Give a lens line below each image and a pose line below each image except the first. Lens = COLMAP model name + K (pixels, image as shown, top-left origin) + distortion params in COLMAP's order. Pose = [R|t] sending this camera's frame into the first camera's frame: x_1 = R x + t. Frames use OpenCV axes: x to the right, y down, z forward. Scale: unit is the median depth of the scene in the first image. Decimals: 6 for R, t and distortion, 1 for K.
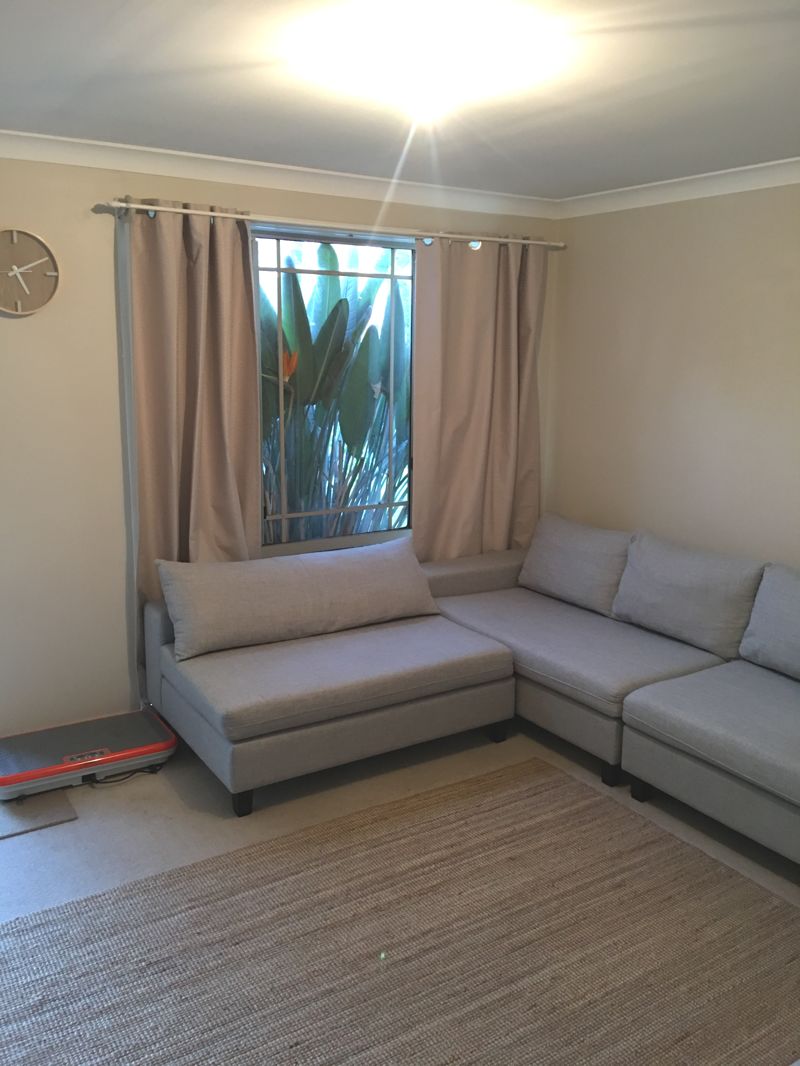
lens RADIAL K [[903.4, 0, 400.0], [0, 903.4, 533.0], [0, 0, 1]] dist [0.119385, -0.178560]
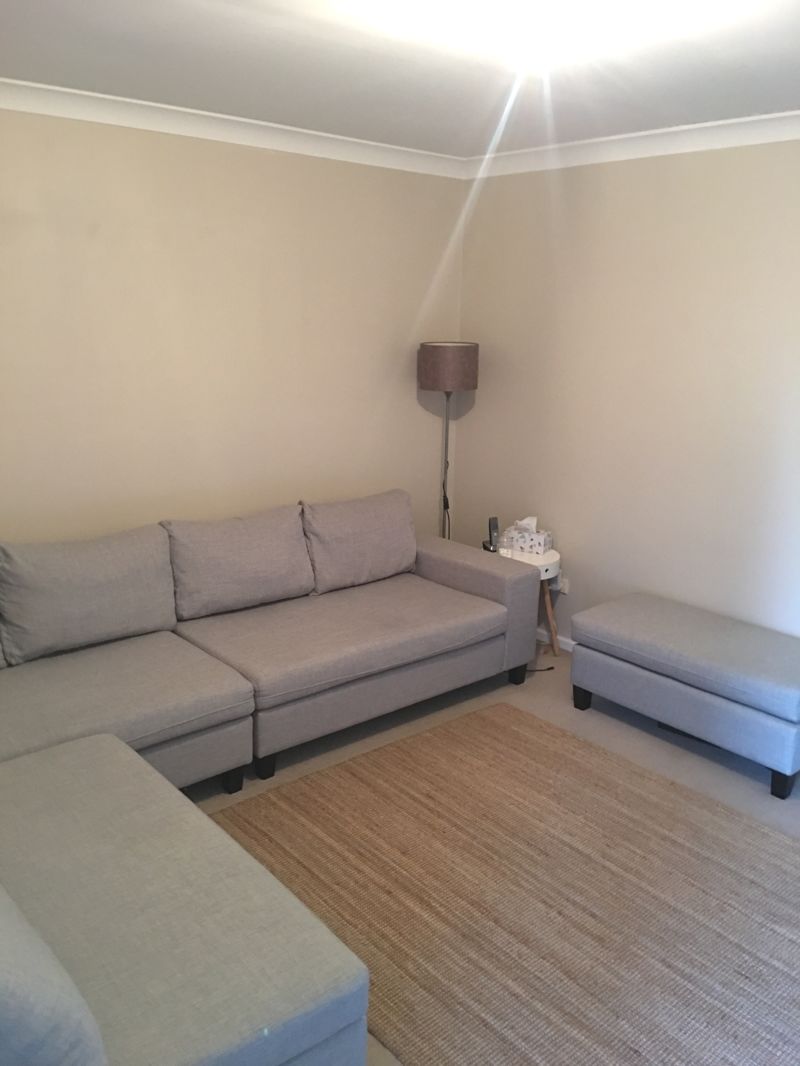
lens RADIAL K [[903.4, 0, 400.0], [0, 903.4, 533.0], [0, 0, 1]] dist [0.119385, -0.178560]
pose [[-0.140605, -0.262017, 0.954766, -0.675858], [0.177506, 0.942049, 0.284667, -0.224315], [-0.974024, 0.209502, -0.085947, 0.972062]]
